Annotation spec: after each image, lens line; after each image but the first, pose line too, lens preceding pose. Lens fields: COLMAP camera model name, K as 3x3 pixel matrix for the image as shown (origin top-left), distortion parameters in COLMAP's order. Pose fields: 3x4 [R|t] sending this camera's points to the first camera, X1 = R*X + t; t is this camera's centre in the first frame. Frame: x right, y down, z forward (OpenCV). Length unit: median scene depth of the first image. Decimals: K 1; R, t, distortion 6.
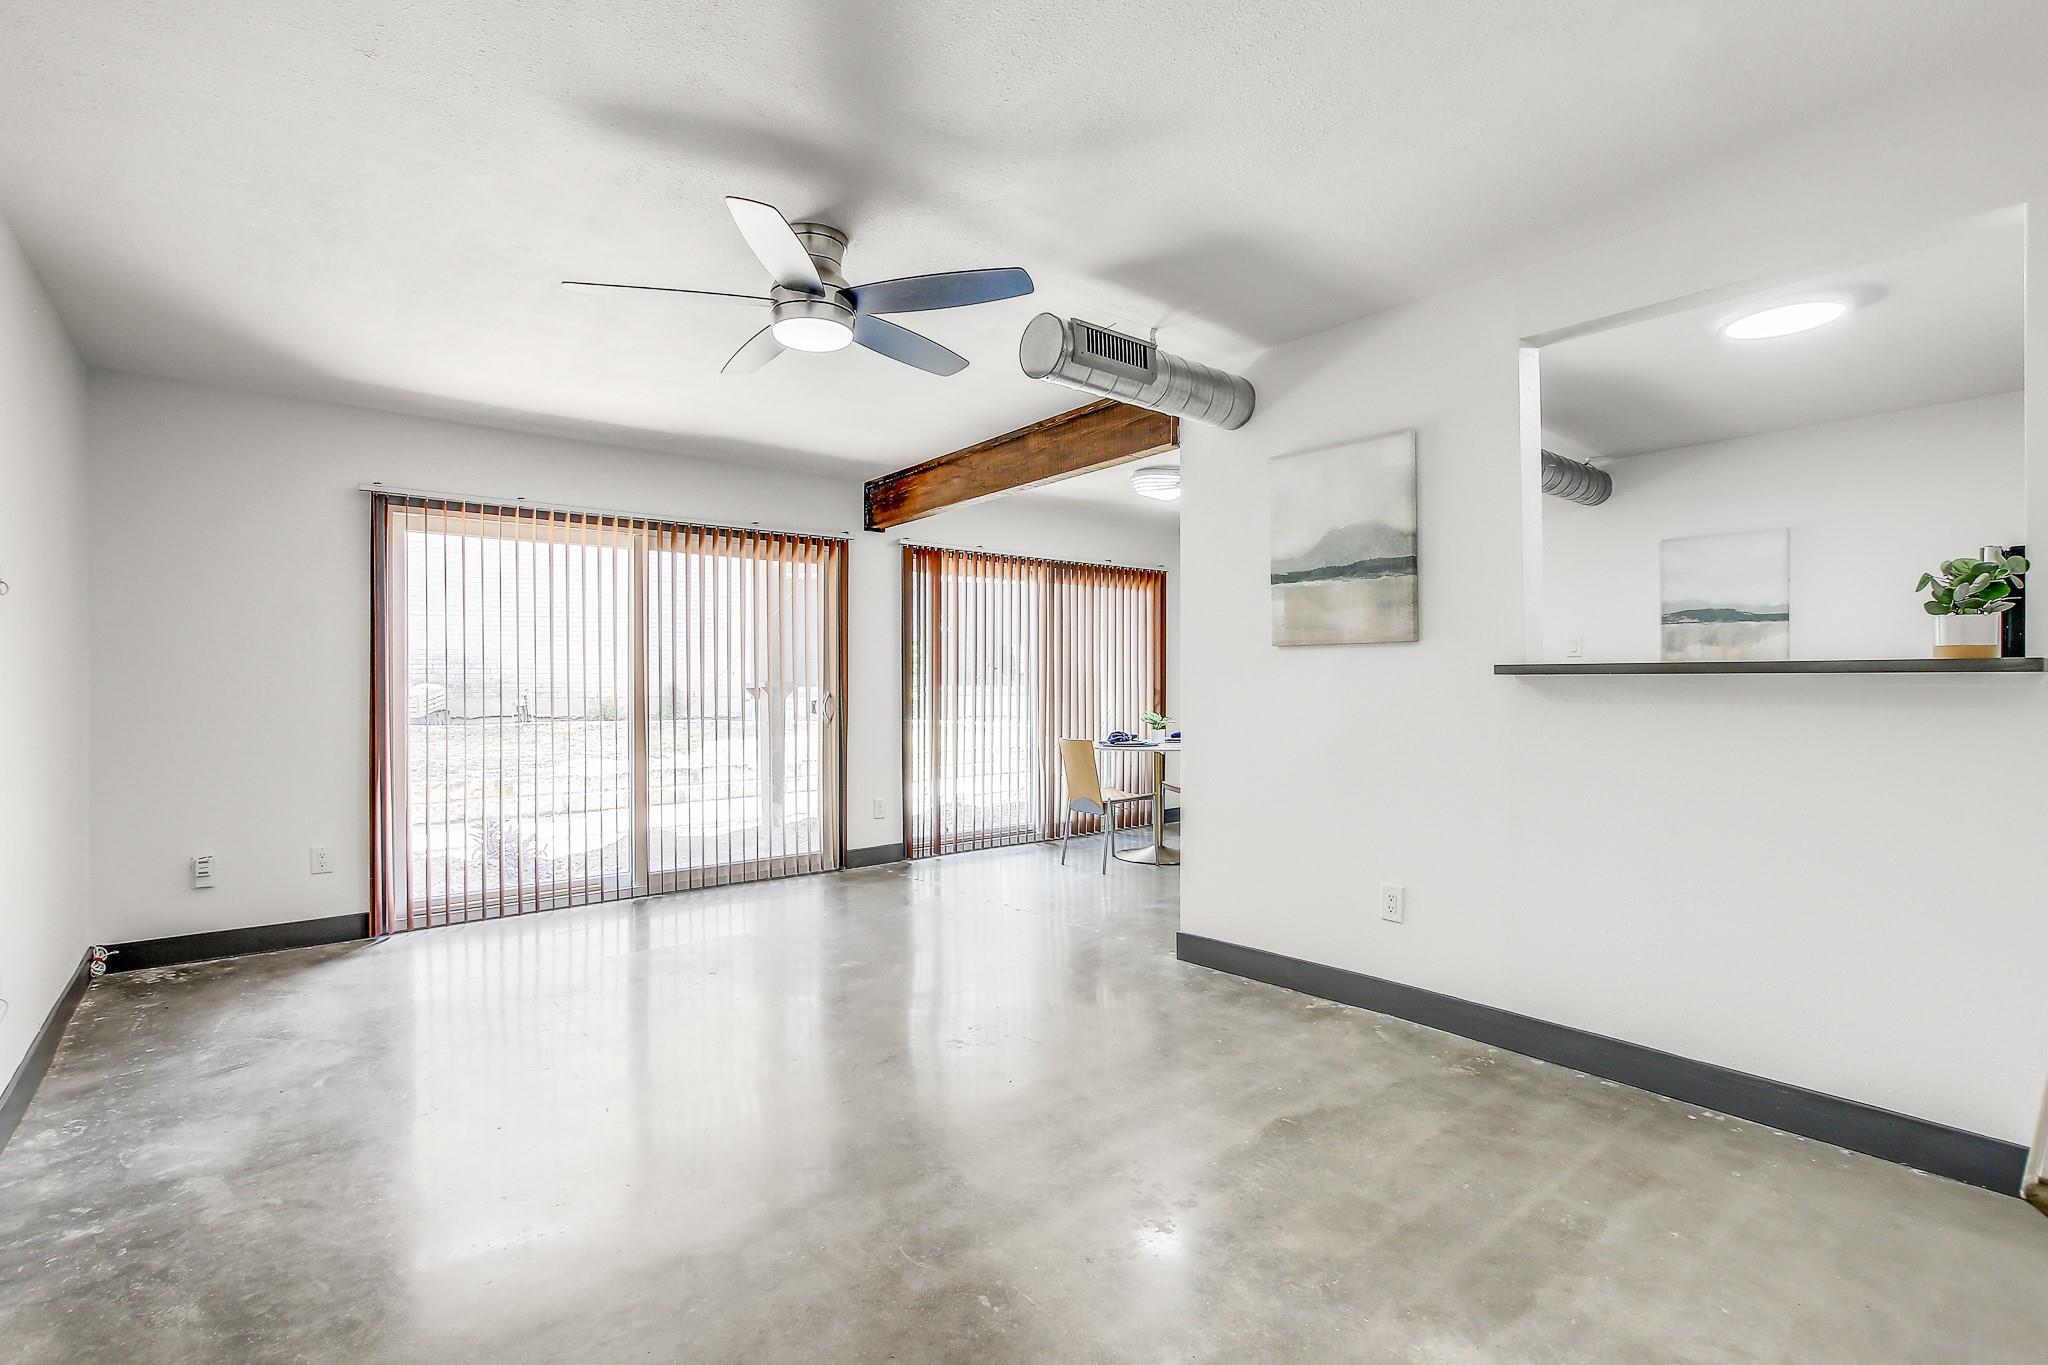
lens RADIAL K [[944.5, 0, 1014.3], [0, 944.5, 679.9], [0, 0, 1]] dist [-0.011880, 0.004343]
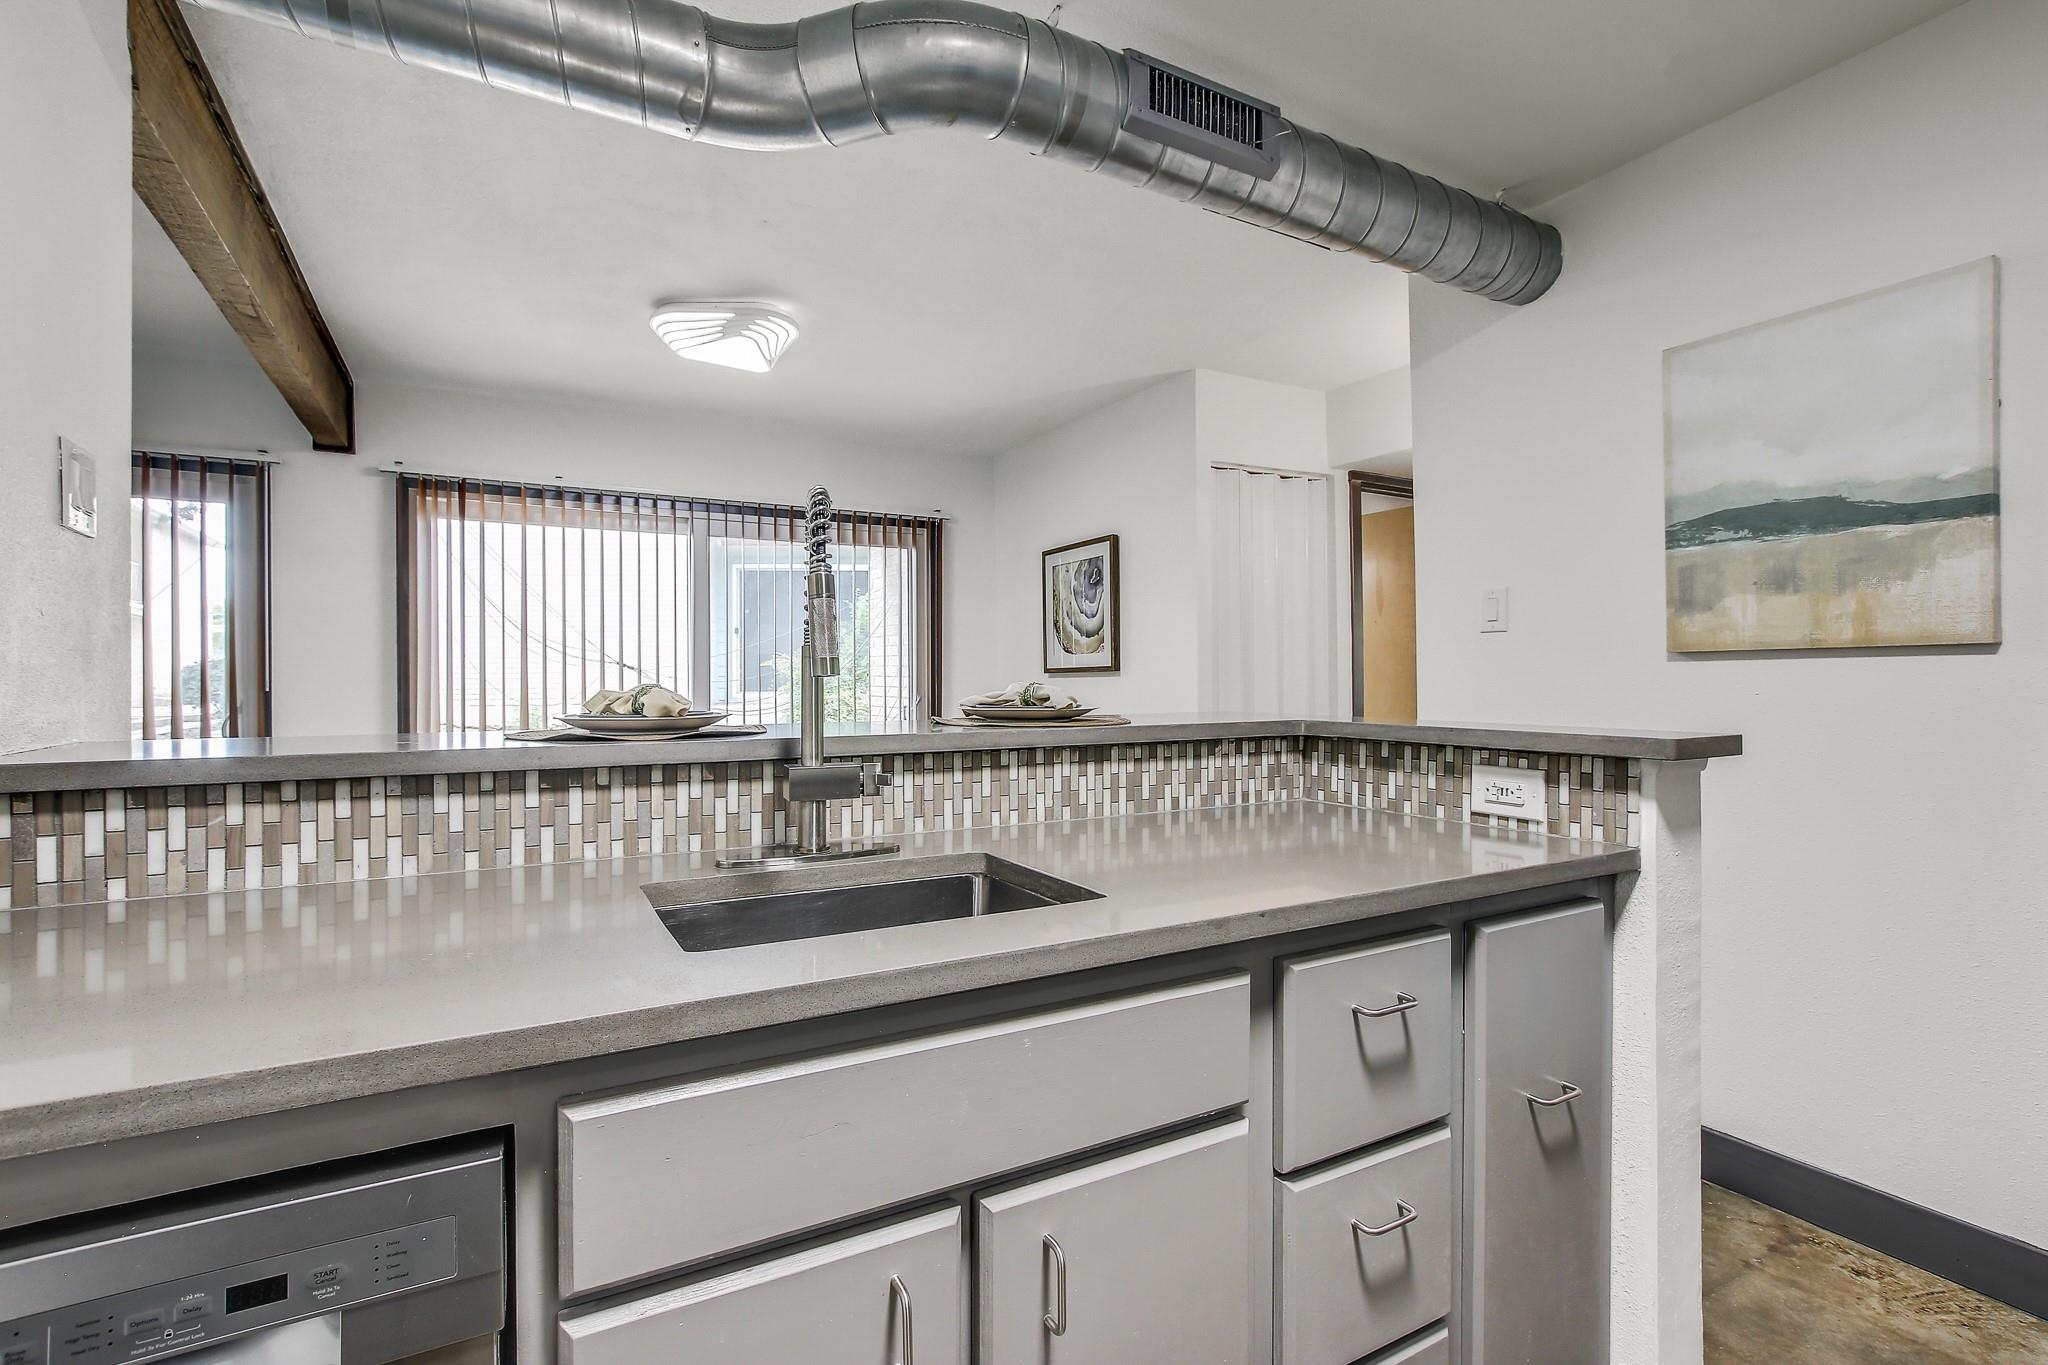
lens RADIAL K [[944.5, 0, 1016.2], [0, 944.5, 680.8], [0, 0, 1]] dist [-0.011880, 0.004343]
pose [[0.985650, -0.005891, -0.168698, 0.678716], [0.005488, 0.999981, -0.002856, -0.000133], [0.168711, 0.001889, 0.985664, 0.768830]]
